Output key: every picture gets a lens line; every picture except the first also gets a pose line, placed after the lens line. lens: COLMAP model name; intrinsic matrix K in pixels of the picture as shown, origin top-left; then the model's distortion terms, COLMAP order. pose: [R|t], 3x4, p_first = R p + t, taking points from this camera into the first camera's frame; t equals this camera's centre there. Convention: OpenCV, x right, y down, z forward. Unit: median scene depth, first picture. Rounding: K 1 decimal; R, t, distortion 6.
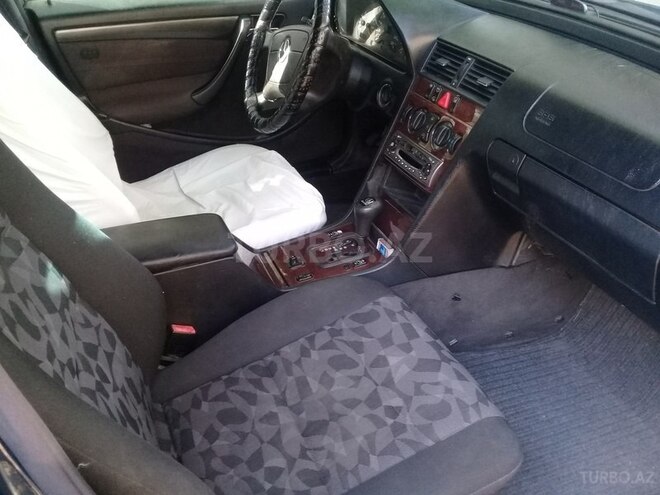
lens RADIAL K [[616.1, 0, 330.0], [0, 616.1, 247.5], [0, 0, 1]] dist [0.092560, -0.202137]
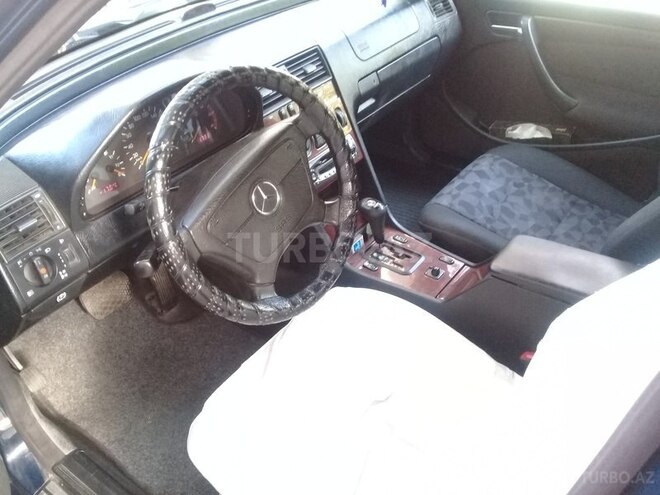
lens RADIAL K [[616.1, 0, 330.0], [0, 616.1, 247.5], [0, 0, 1]] dist [0.092560, -0.202137]
pose [[-0.509157, -0.497471, 0.702340, -0.712375], [0.490992, 0.502336, 0.711748, -0.867248], [-0.706884, 0.707235, -0.011514, 1.182321]]
